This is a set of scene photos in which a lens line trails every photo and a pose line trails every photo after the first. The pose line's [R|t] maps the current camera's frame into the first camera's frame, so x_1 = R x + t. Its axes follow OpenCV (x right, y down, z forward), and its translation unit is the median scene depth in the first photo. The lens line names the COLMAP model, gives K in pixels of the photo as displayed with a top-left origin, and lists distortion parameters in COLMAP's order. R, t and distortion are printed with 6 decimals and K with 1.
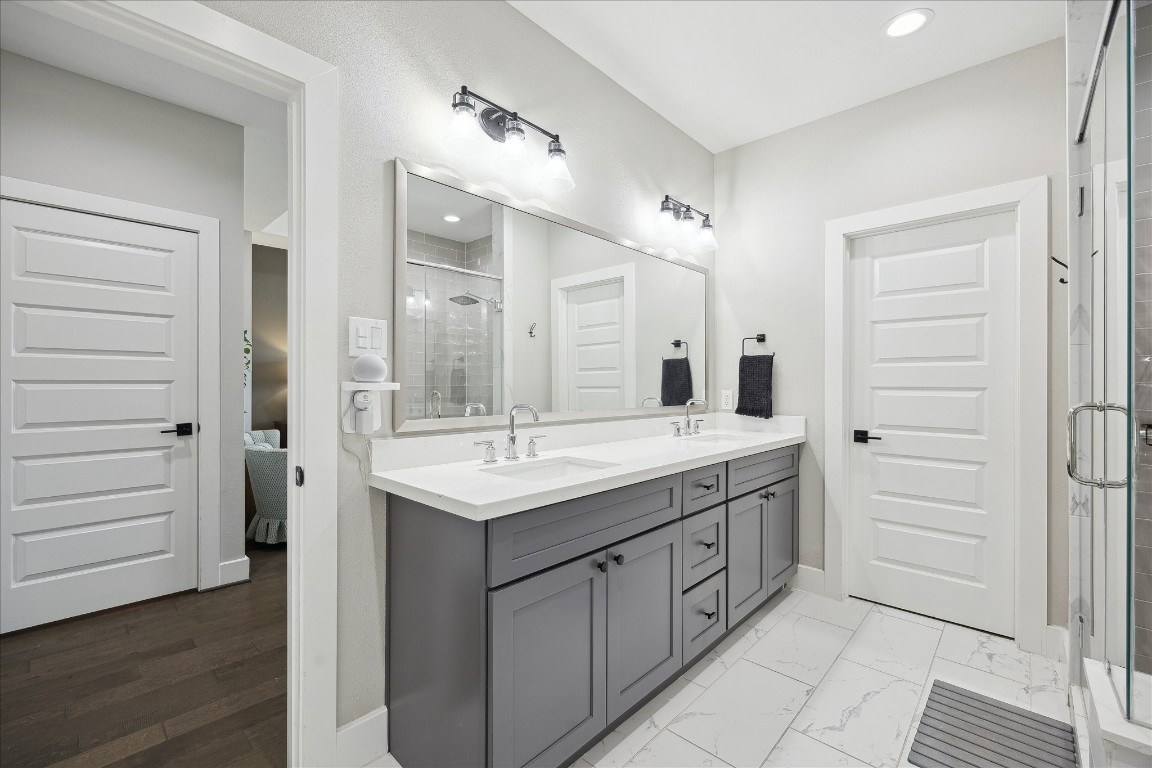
lens RADIAL K [[496.8, 0, 572.9], [0, 496.8, 379.8], [0, 0, 1]] dist [-0.007843, 0.000162]
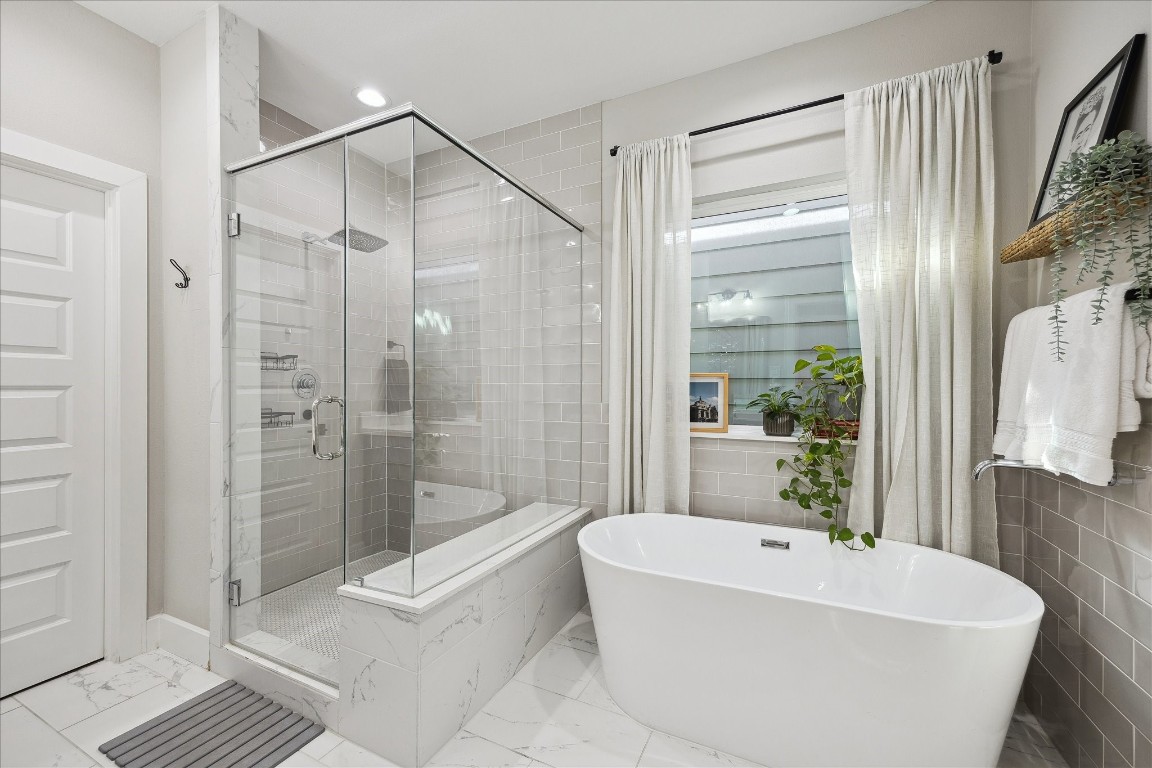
lens RADIAL K [[457.1, 0, 575.6], [0, 457.1, 387.1], [0, 0, 1]] dist [0.007557, -0.000383]
pose [[-0.297354, -0.007945, 0.954734, -0.178996], [-0.013623, 0.999899, 0.004078, 0.002365], [-0.954670, -0.011794, -0.297432, 0.398382]]
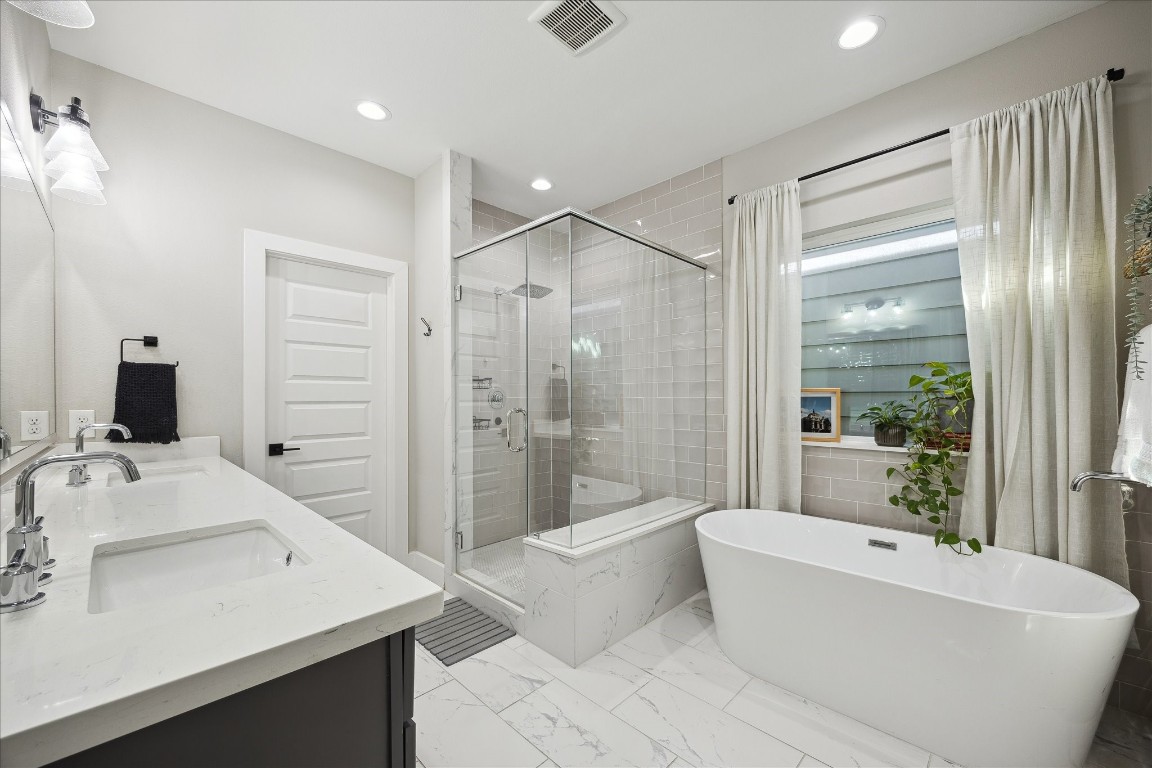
lens RADIAL K [[457.1, 0, 581.1], [0, 457.1, 392.9], [0, 0, 1]] dist [0.007557, -0.000383]
pose [[0.018115, 0.001286, 0.999835, -0.416169], [-0.008181, 0.999966, -0.001138, -0.009778], [-0.999802, -0.008159, 0.018125, 0.388349]]
